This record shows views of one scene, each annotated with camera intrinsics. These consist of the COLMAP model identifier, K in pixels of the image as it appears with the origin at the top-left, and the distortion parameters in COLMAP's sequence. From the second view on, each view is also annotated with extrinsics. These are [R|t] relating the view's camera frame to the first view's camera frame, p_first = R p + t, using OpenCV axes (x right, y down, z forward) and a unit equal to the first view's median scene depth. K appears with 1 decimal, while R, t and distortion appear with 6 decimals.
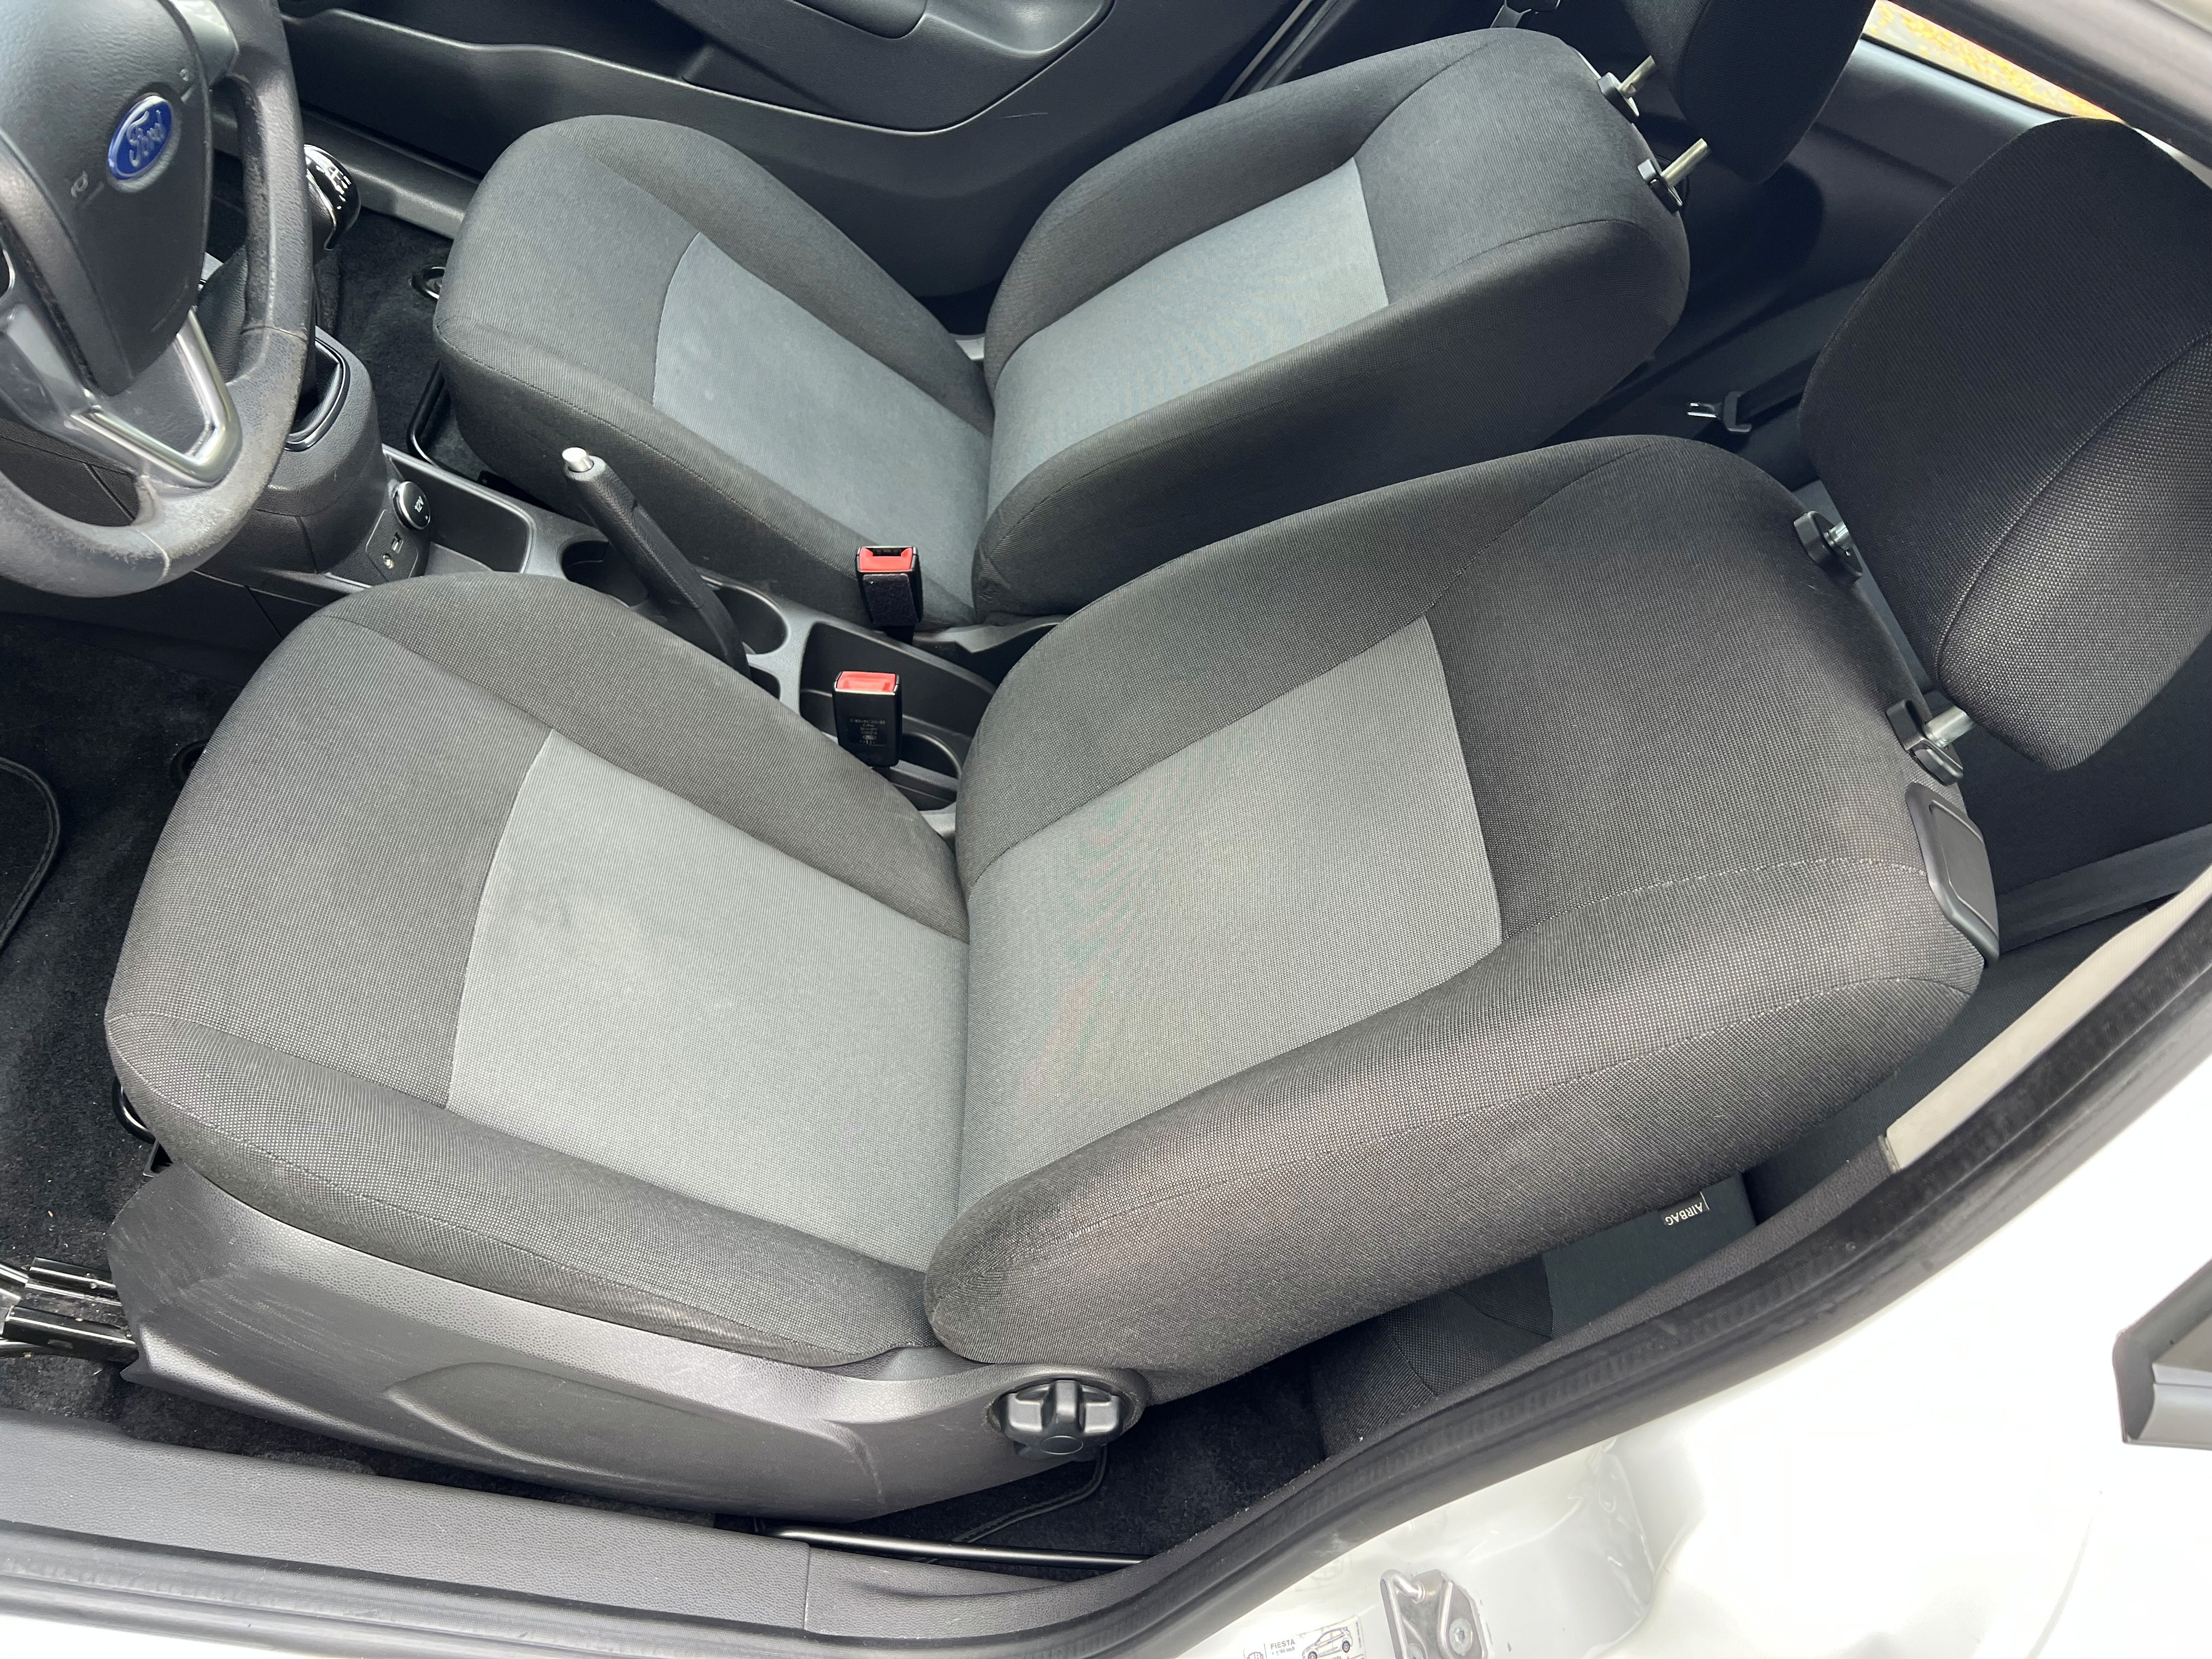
lens RADIAL K [[1667.5, 0, 1136.1], [0, 1667.5, 827.2], [0, 0, 1]] dist [0.049944, -0.065021]
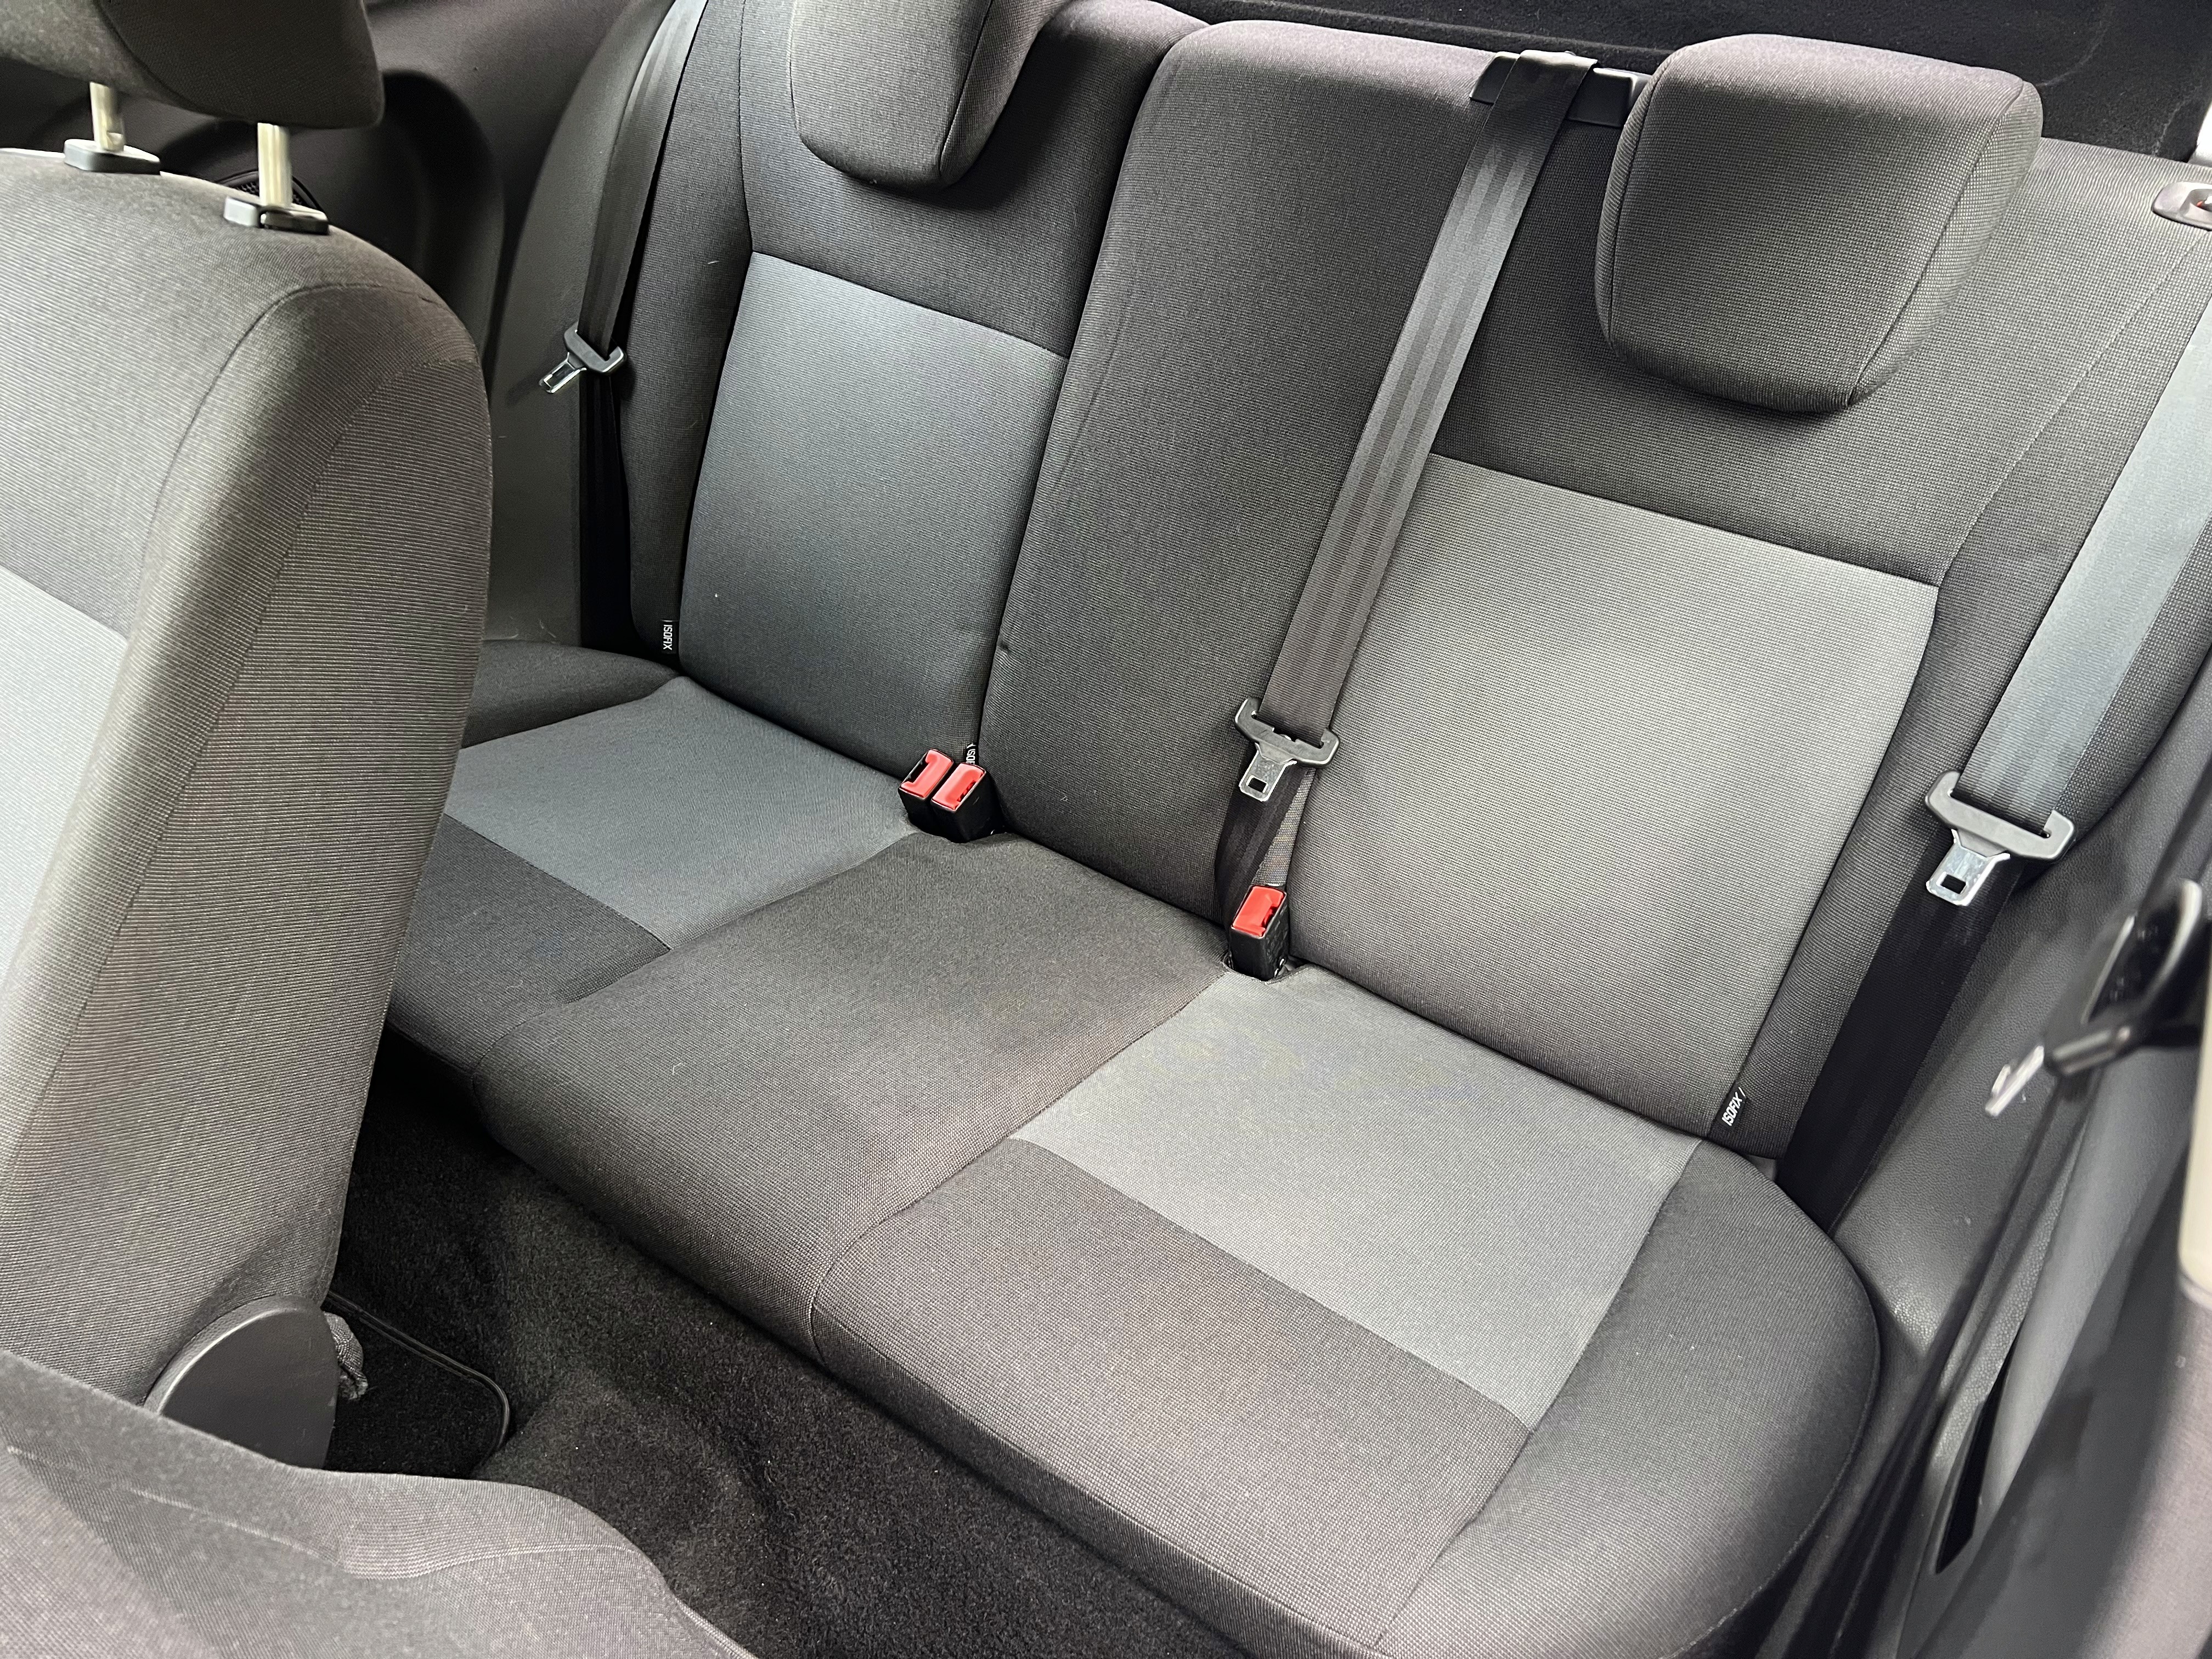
lens RADIAL K [[1667.5, 0, 1136.1], [0, 1667.5, 827.2], [0, 0, 1]] dist [0.049944, -0.065021]
pose [[0.548282, -0.769295, 0.327981, 0.098438], [0.744190, 0.627733, 0.228326, -0.133372], [-0.381534, 0.118893, 0.916677, 0.303752]]
